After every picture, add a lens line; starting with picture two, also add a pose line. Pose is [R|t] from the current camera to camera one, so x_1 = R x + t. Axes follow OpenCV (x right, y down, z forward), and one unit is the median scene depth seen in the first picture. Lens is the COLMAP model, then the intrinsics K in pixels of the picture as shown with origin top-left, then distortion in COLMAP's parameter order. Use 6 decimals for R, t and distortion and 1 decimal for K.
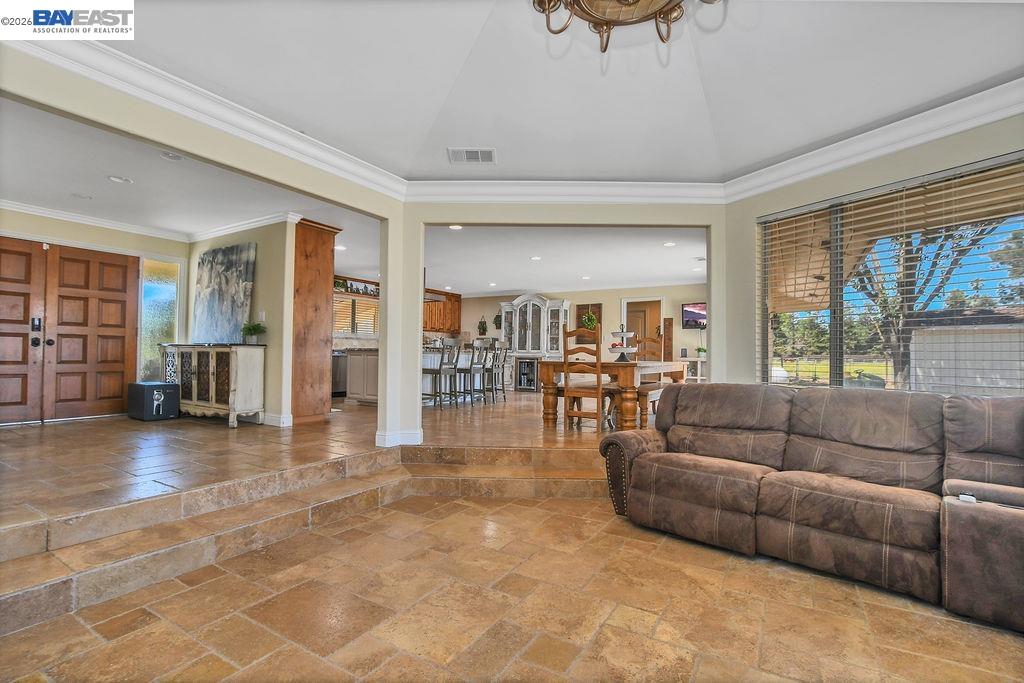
lens RADIAL K [[487.1, 0, 510.5], [0, 487.1, 346.1], [0, 0, 1]] dist [-0.002706, -0.000104]
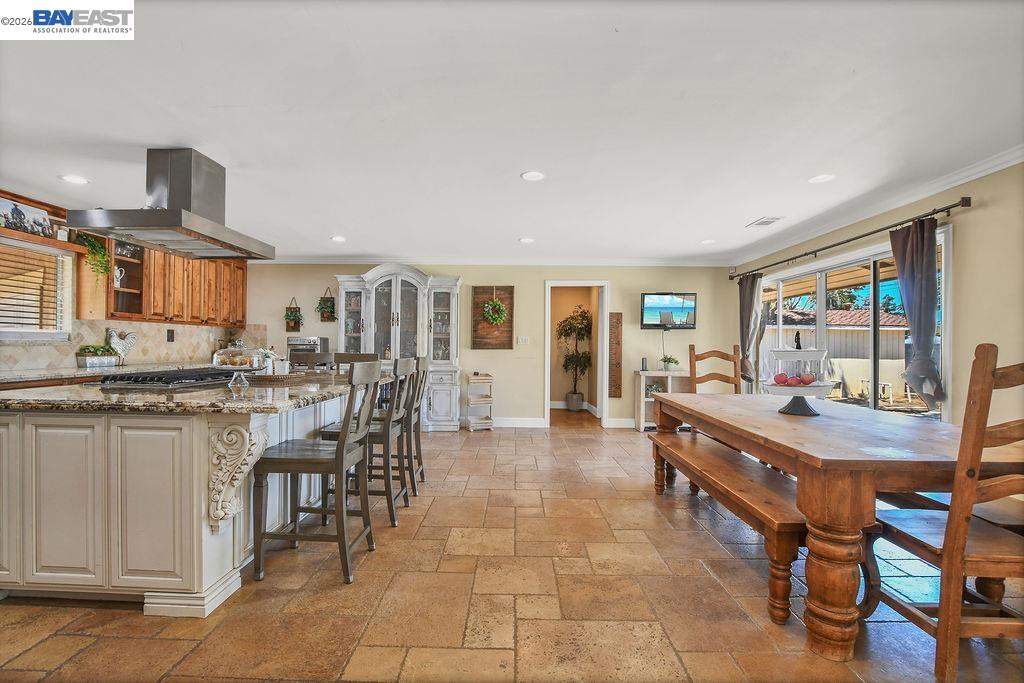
lens RADIAL K [[487.1, 0, 498.6], [0, 487.1, 345.0], [0, 0, 1]] dist [-0.002706, -0.000104]
pose [[0.873107, -0.005773, 0.487495, -0.140482], [-0.007402, 0.999658, 0.025096, -0.025574], [-0.487473, -0.025520, 0.872765, 0.437026]]
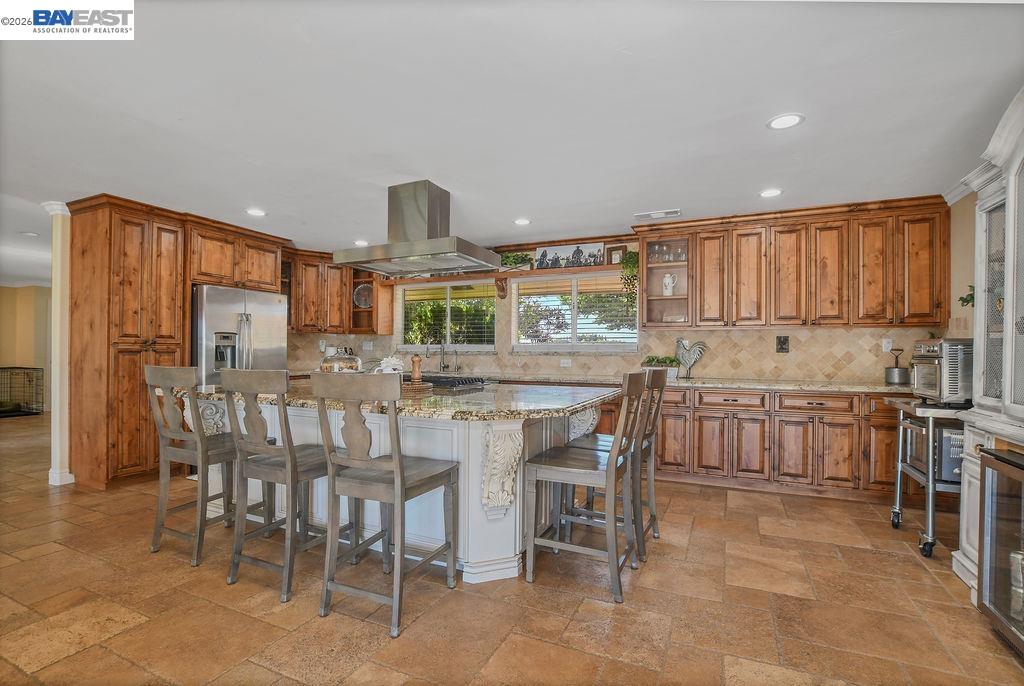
lens RADIAL K [[476.1, 0, 512.0], [0, 476.1, 350.7], [0, 0, 1]] dist [-0.023740, 0.000052]
pose [[0.098158, -0.014718, -0.995062, 0.165464], [0.014127, 0.999810, -0.013395, -0.012893], [0.995071, -0.012742, 0.098348, 0.813407]]
